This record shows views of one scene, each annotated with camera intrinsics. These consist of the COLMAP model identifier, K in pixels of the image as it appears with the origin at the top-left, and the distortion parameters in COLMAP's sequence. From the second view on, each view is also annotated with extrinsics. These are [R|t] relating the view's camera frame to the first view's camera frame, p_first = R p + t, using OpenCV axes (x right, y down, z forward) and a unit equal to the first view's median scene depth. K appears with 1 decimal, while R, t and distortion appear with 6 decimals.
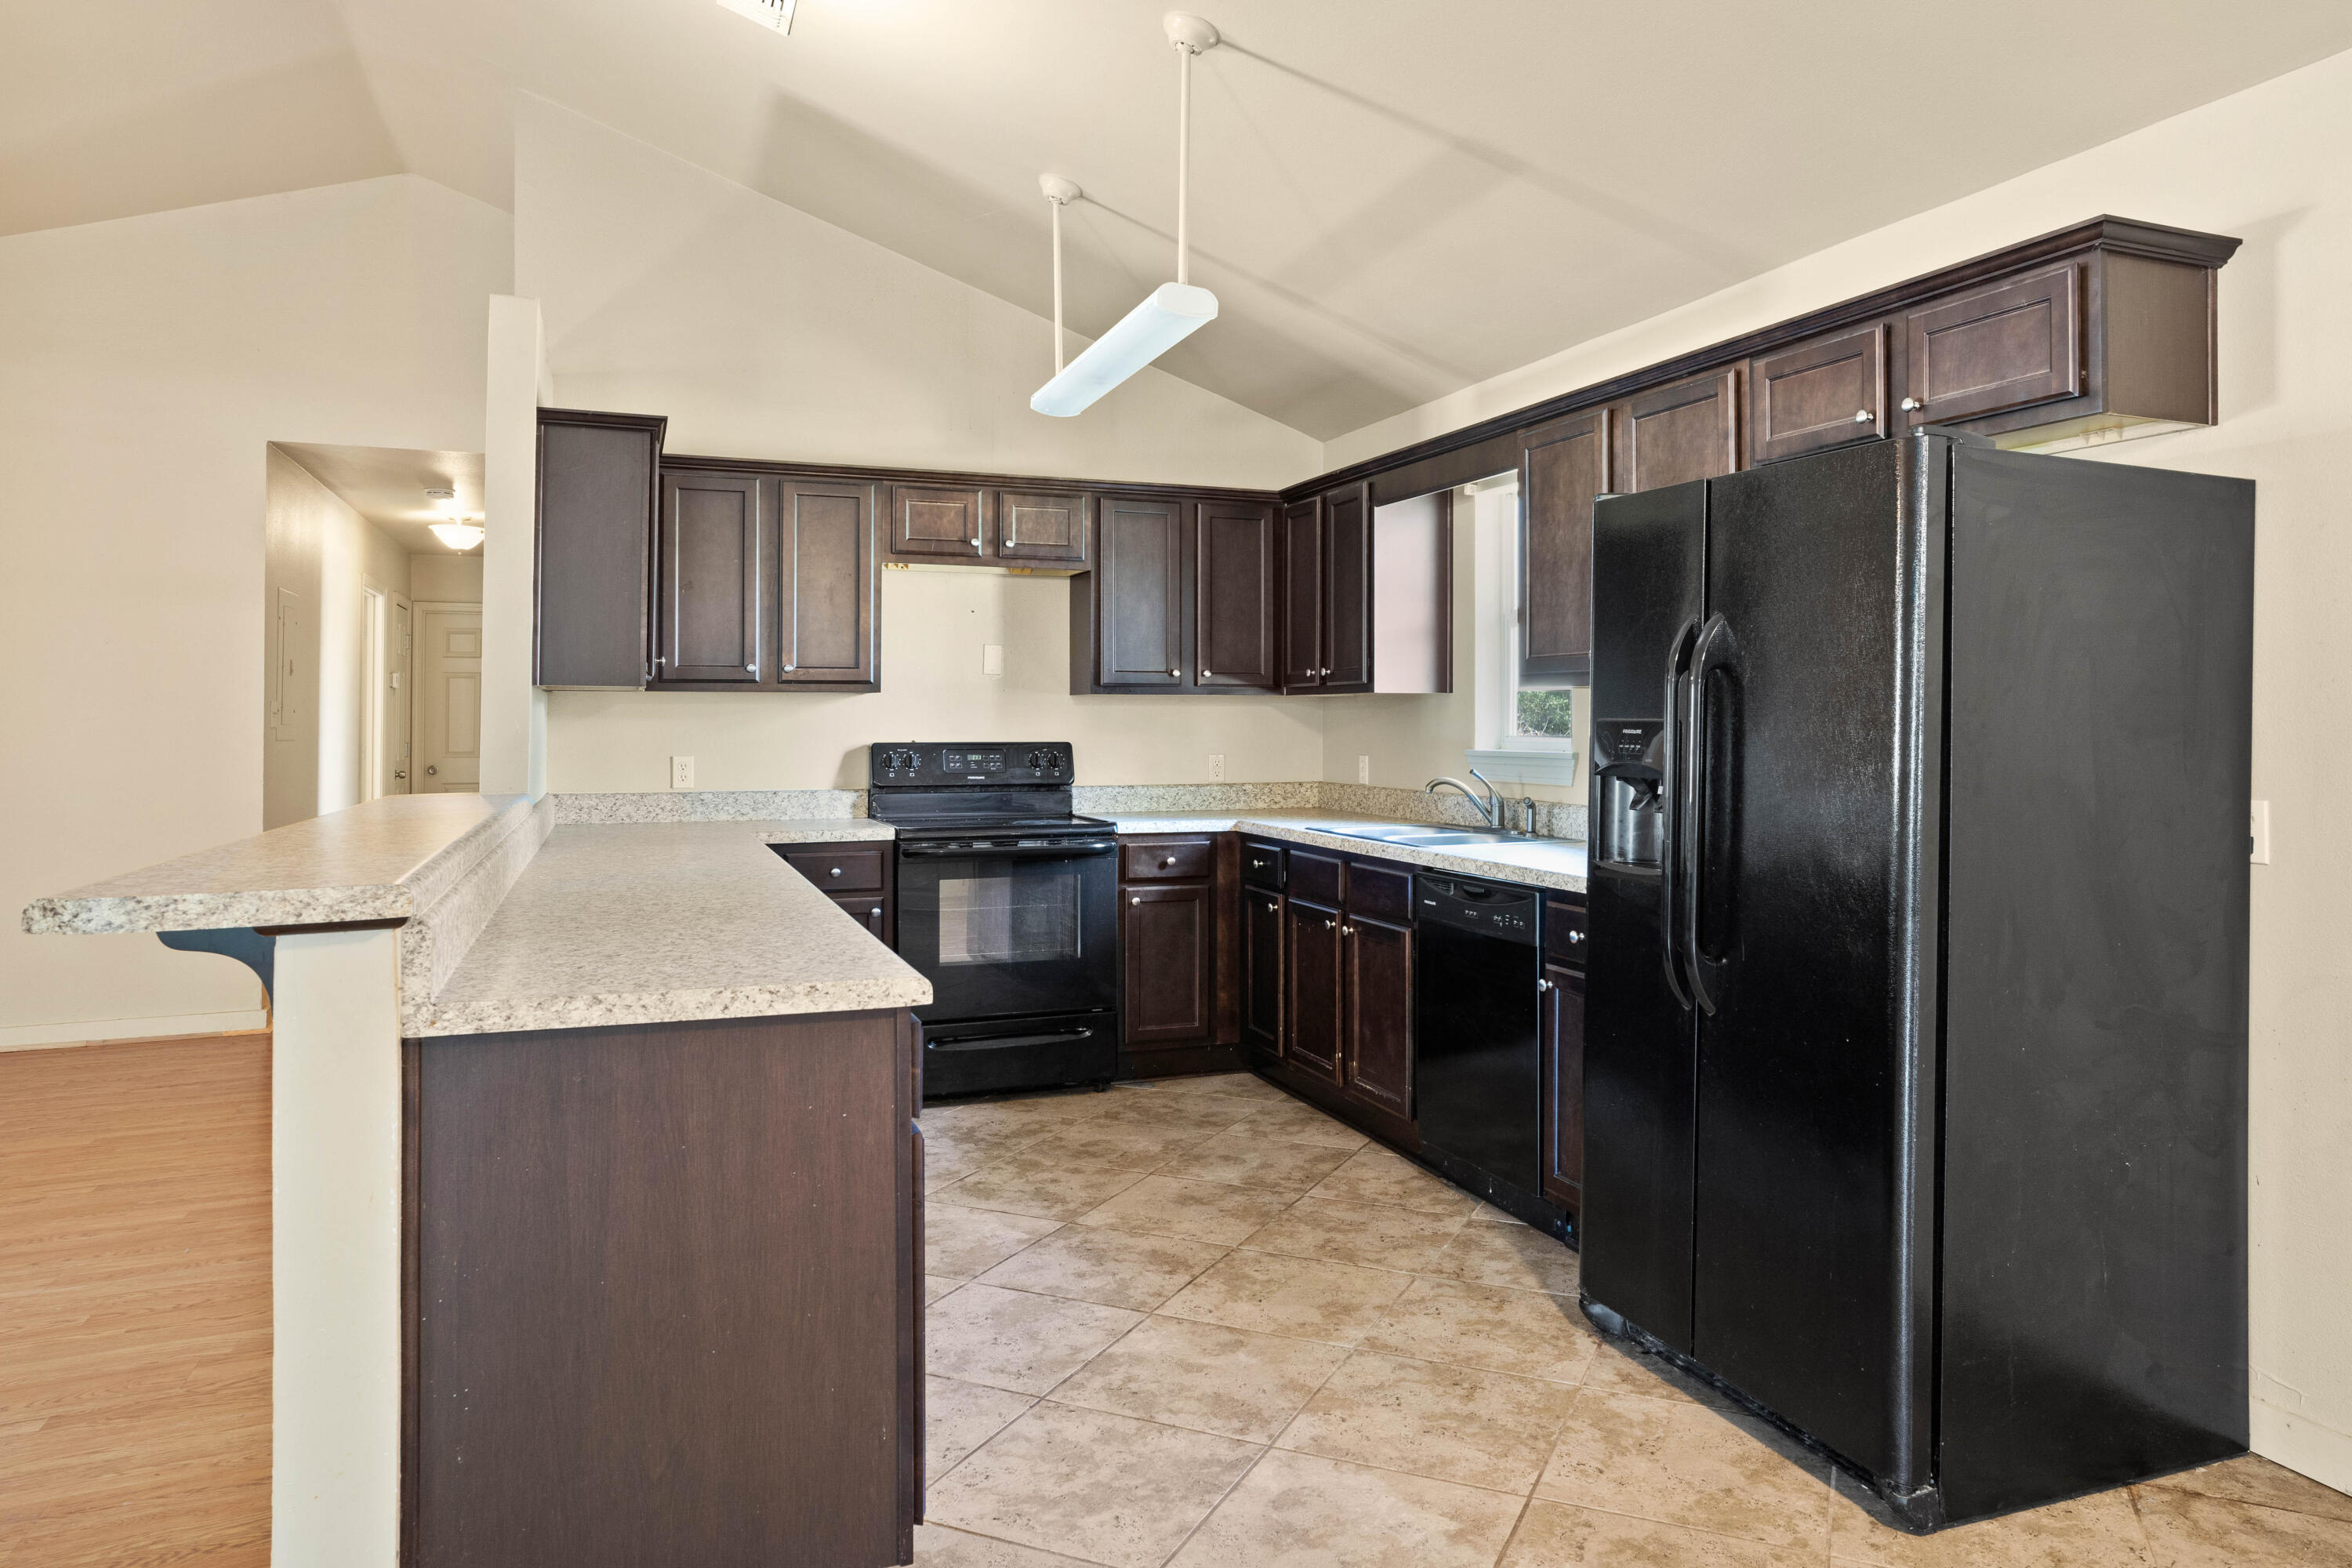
lens RADIAL K [[1574.3, 0, 1252.6], [0, 1574.3, 683.3], [0, 0, 1]] dist [-0.007137, -0.000845]
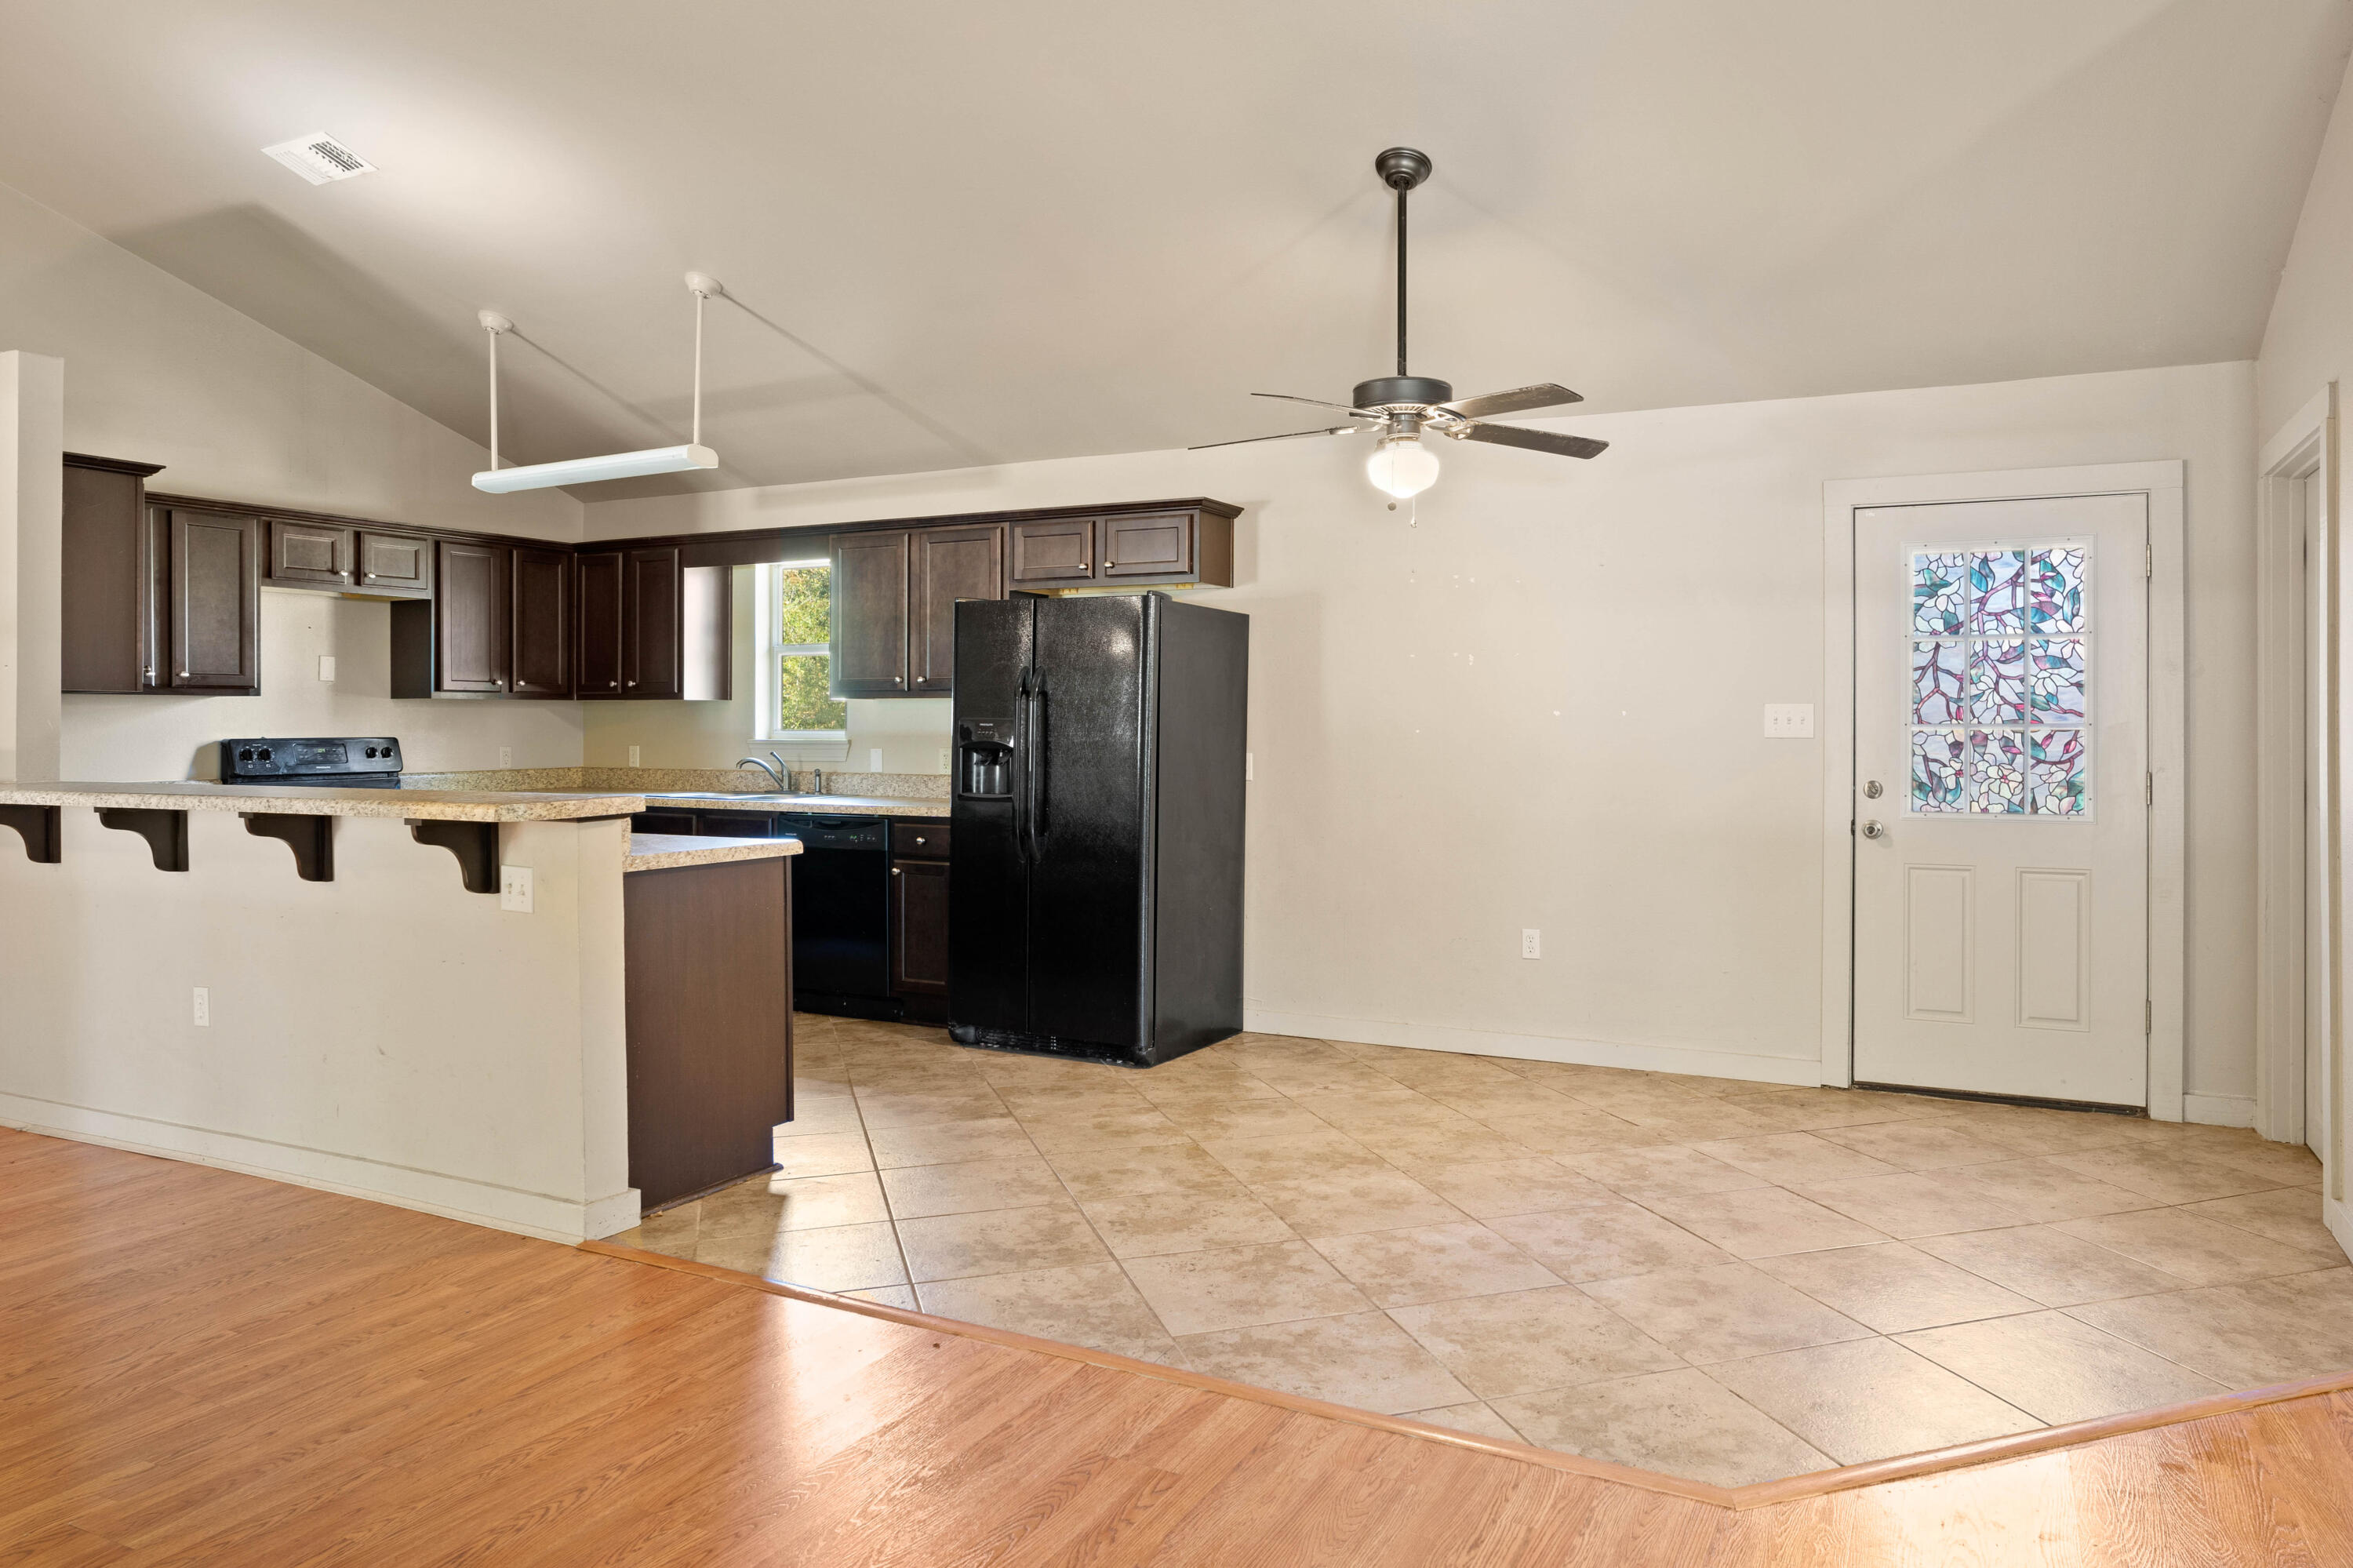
lens RADIAL K [[1528.2, 0, 1254.2], [0, 1528.2, 720.5], [0, 0, 1]] dist [-0.001380, 0.000478]
pose [[0.751037, 0.000183, 0.660261, -0.448354], [-0.014962, 0.999748, 0.016742, -0.006073], [-0.660091, -0.022453, 0.750850, -0.372021]]
